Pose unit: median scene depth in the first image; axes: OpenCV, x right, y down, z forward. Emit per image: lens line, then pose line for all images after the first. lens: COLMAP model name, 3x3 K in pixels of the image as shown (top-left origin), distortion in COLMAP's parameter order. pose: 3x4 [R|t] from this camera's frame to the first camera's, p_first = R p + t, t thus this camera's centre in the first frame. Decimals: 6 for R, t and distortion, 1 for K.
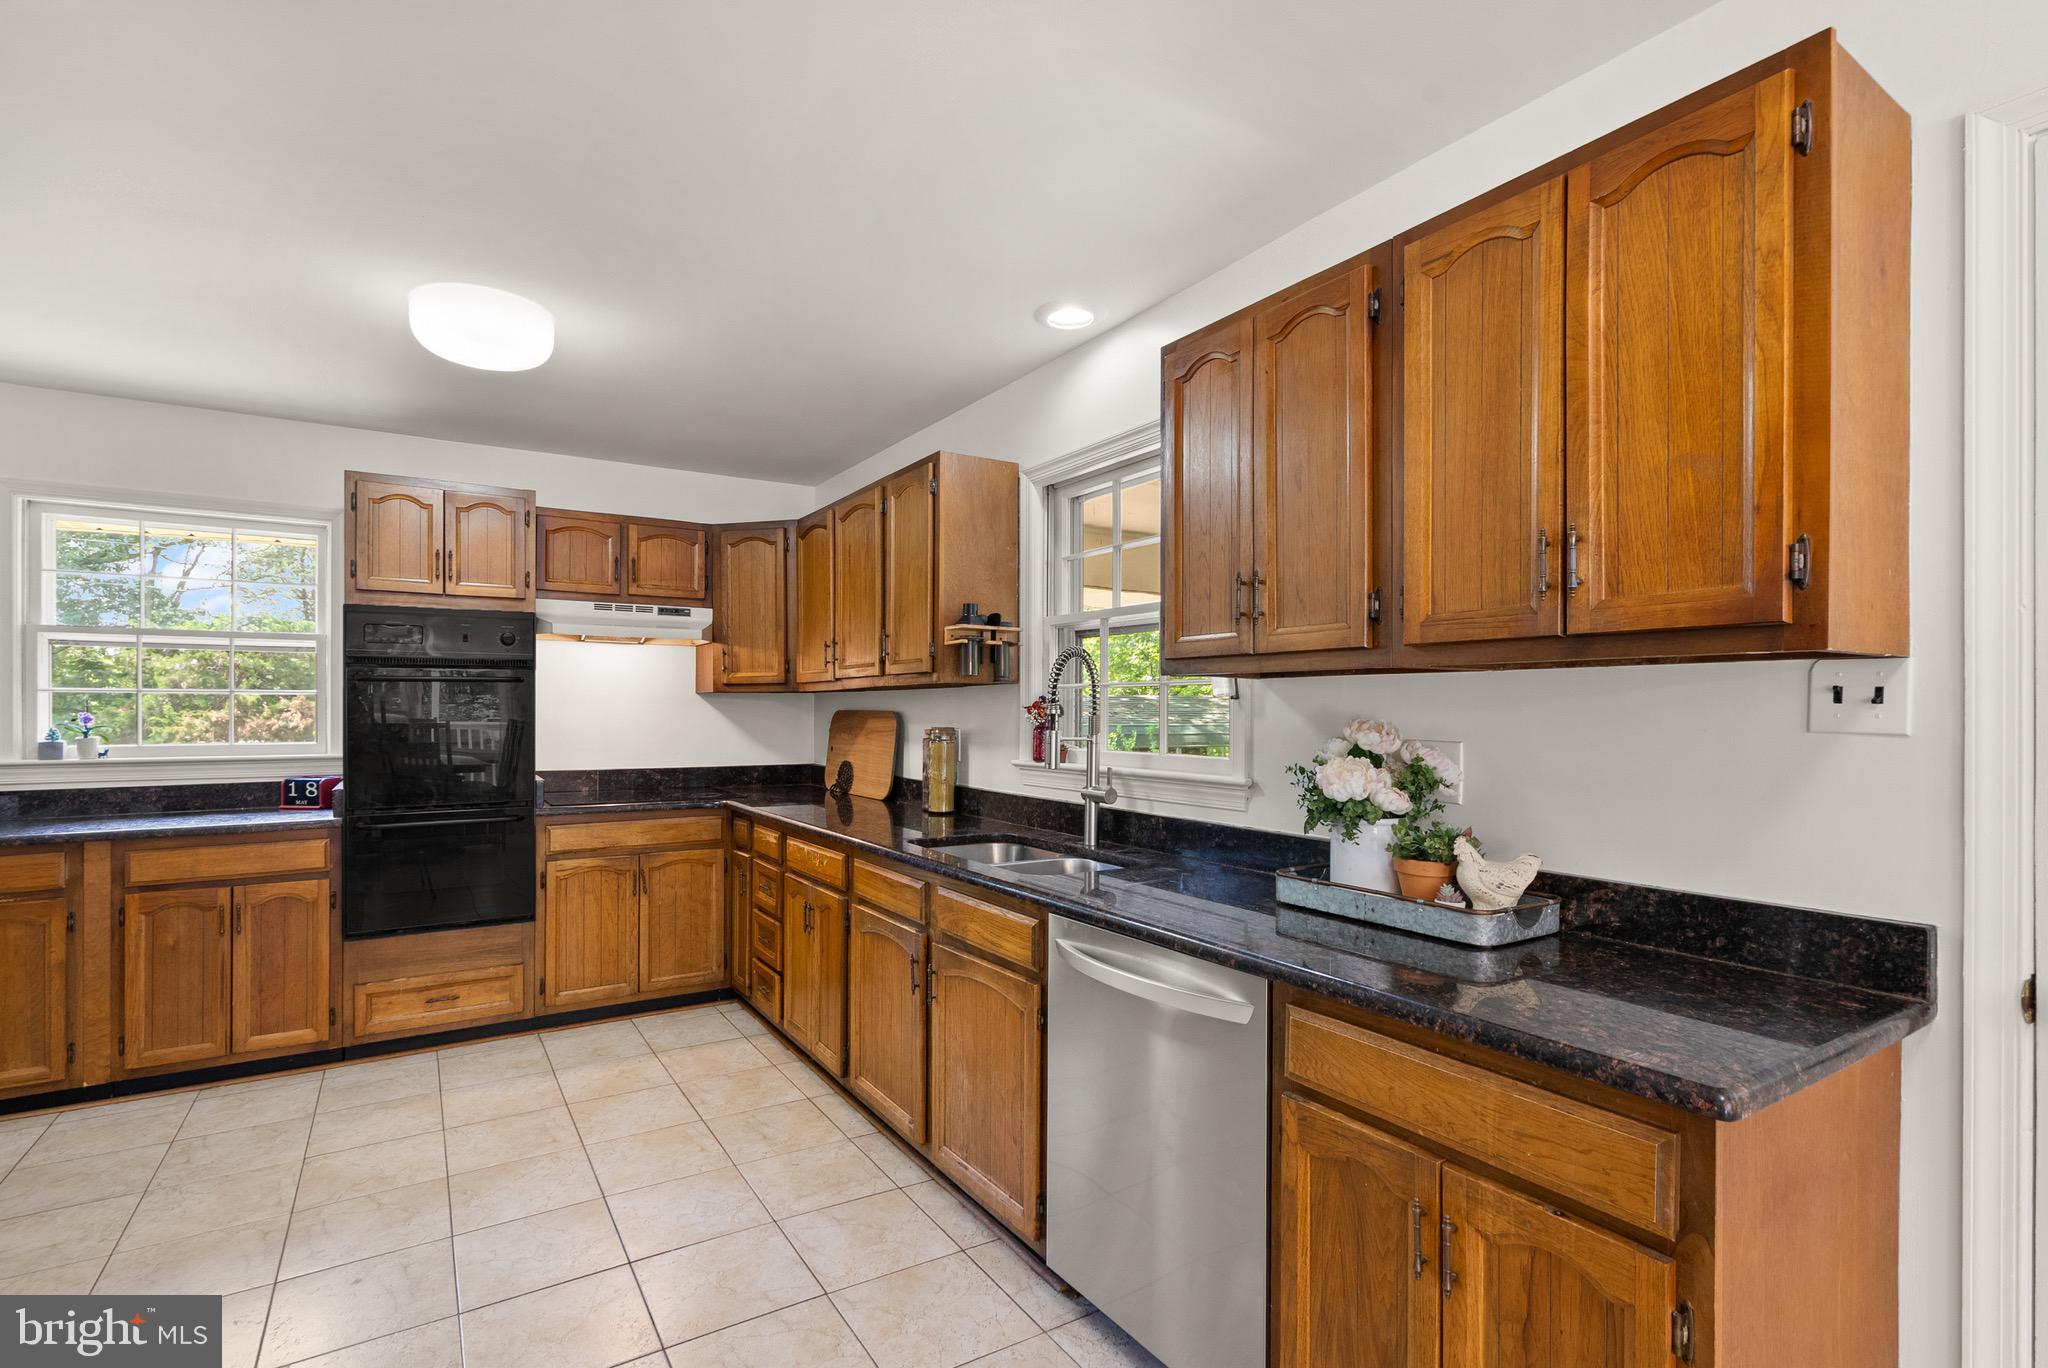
lens RADIAL K [[967.0, 0, 999.2], [0, 967.0, 695.7], [0, 0, 1]] dist [-0.003291, 0.002214]
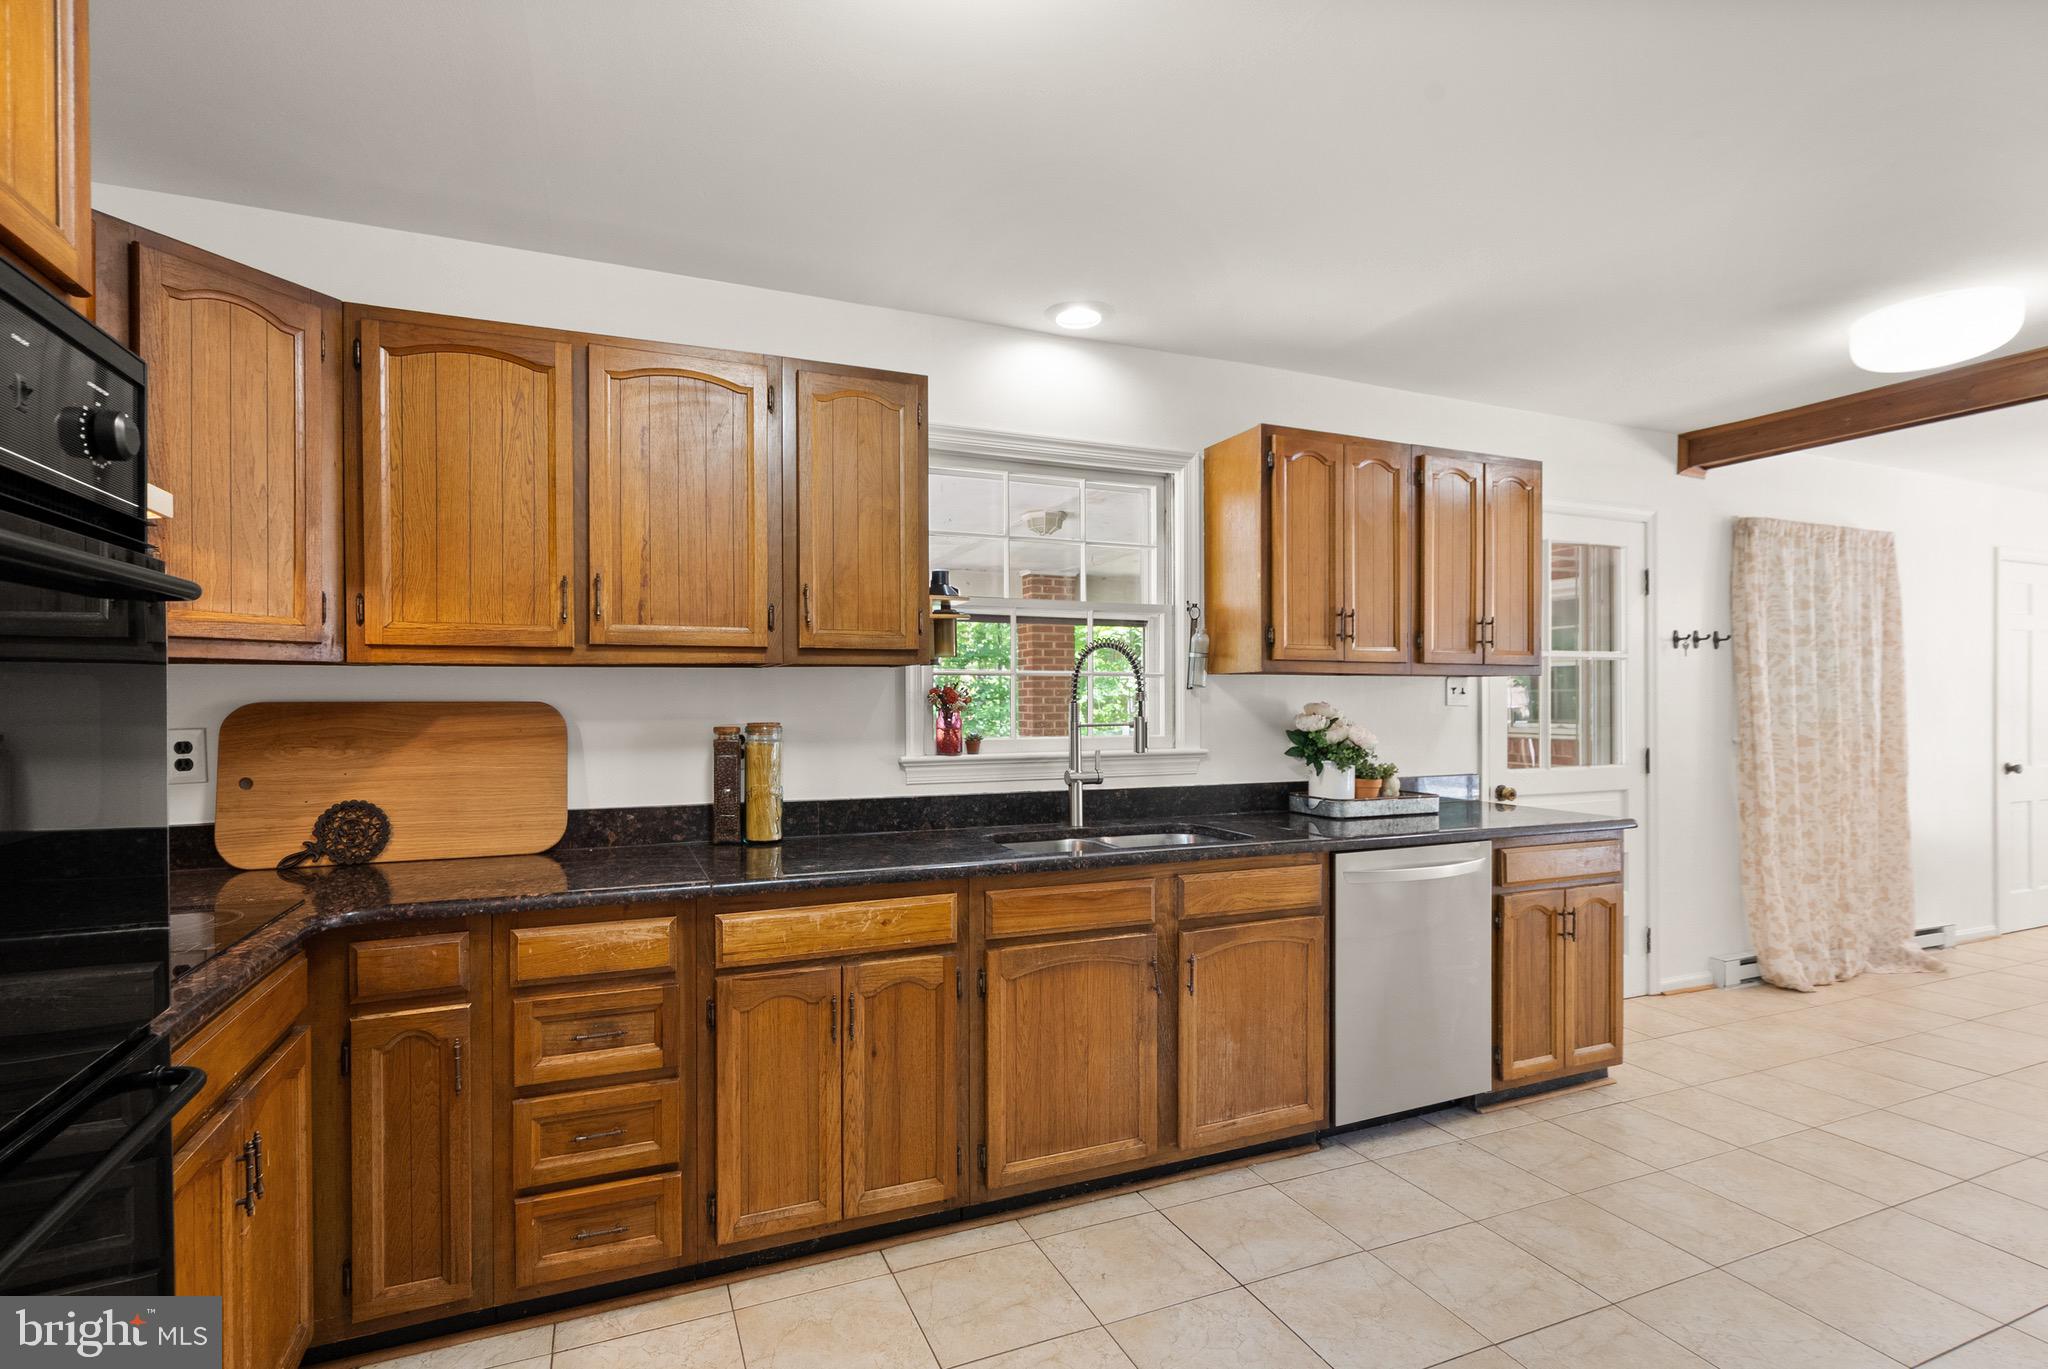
lens RADIAL K [[956.1, 0, 1001.5], [0, 956.1, 698.6], [0, 0, 1]] dist [-0.004443, 0.000311]
pose [[0.156538, 0.000013, 0.987672, -0.848809], [-0.010237, 0.999946, 0.001610, 0.012655], [-0.987619, -0.010363, 0.156529, 0.826404]]
